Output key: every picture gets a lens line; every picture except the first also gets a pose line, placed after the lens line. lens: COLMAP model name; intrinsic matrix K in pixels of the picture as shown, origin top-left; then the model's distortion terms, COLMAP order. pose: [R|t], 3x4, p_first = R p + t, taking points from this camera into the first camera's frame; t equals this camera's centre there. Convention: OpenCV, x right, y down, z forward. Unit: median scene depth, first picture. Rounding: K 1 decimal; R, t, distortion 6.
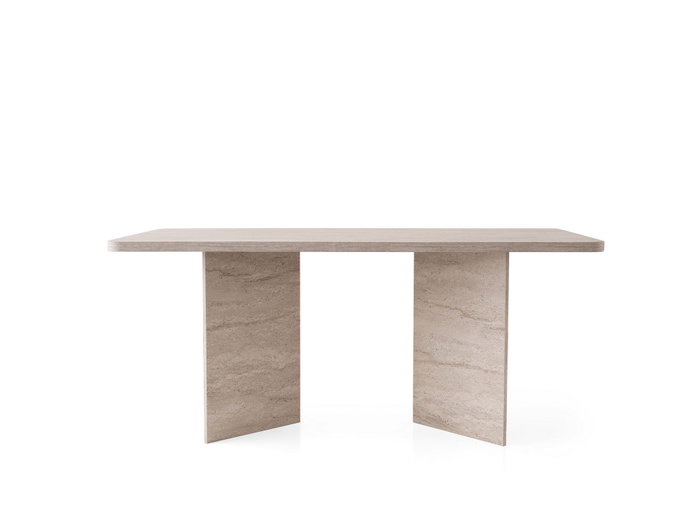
lens RADIAL K [[903.4, 0, 350.4], [0, 903.4, 263.8], [0, 0, 1]] dist [0.041037, 0.000000]
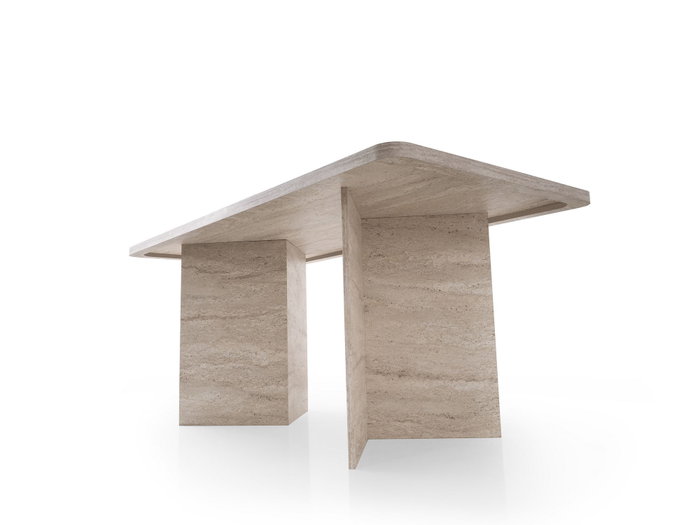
lens RADIAL K [[568.8, 0, 350.0], [0, 568.8, 258.1], [0, 0, 1]] dist [-0.013644, 0.006506]
pose [[0.653654, -0.121180, -0.747028, 0.502611], [-0.042761, 0.979606, -0.196323, 0.124250], [0.755584, 0.160271, 0.635142, 0.677790]]
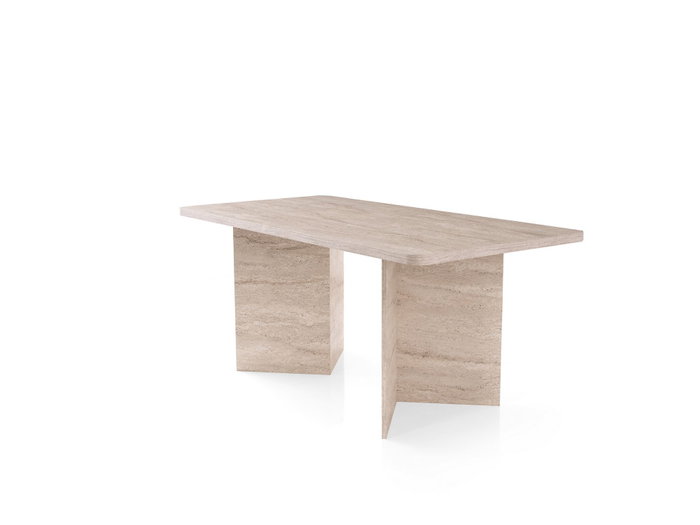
lens RADIAL K [[903.4, 0, 350.1], [0, 903.4, 260.3], [0, 0, 1]] dist [0.041037, 0.000000]
pose [[0.626785, 0.134782, -0.767446, 0.885461], [-0.067823, 0.990625, 0.118586, -0.116130], [0.776235, -0.022277, 0.630050, 0.318420]]
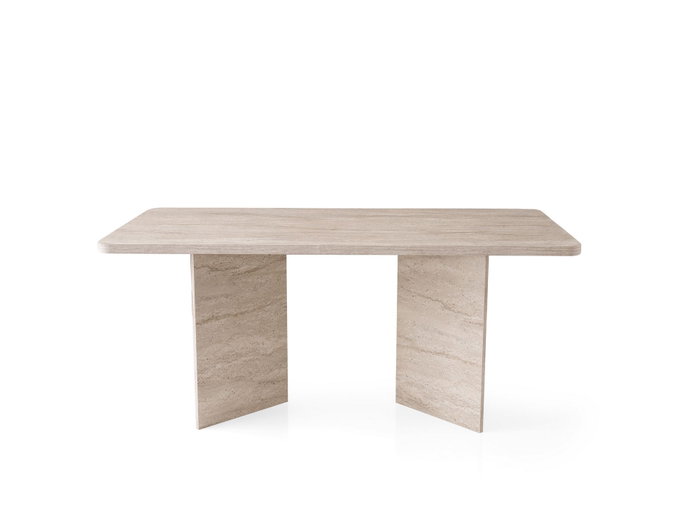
lens RADIAL K [[903.4, 0, 350.0], [0, 903.4, 262.5], [0, 0, 1]] dist [0.041037, 0.000000]
pose [[0.999995, 0.000991, 0.003126, 0.013651], [-0.001350, 0.993166, 0.116704, -0.114943], [-0.002989, -0.116708, 0.993162, -0.021657]]
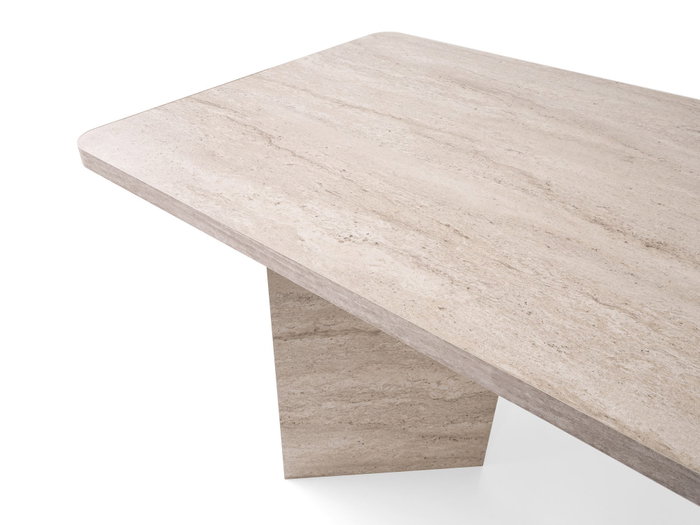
lens RADIAL K [[603.5, 0, 347.8], [0, 603.5, 261.7], [0, 0, 1]] dist [0.008414, 0.001191]
pose [[0.783679, 0.366968, -0.501181, 0.022019], [-0.063273, 0.849801, 0.523292, -0.133549], [0.617936, -0.378381, 0.689190, 0.790974]]
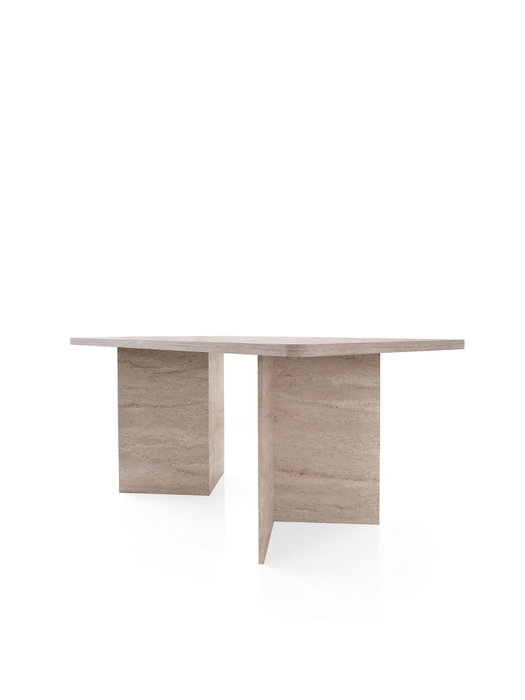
lens RADIAL K [[568.8, 0, 259.8], [0, 568.8, 353.3], [0, 0, 1]] dist [-0.013644, 0.006506]
pose [[0.653668, 0.031924, -0.756108, 0.588730], [-0.067283, 0.997605, -0.016046, -0.005144], [0.753785, 0.061362, 0.654250, 0.588833]]
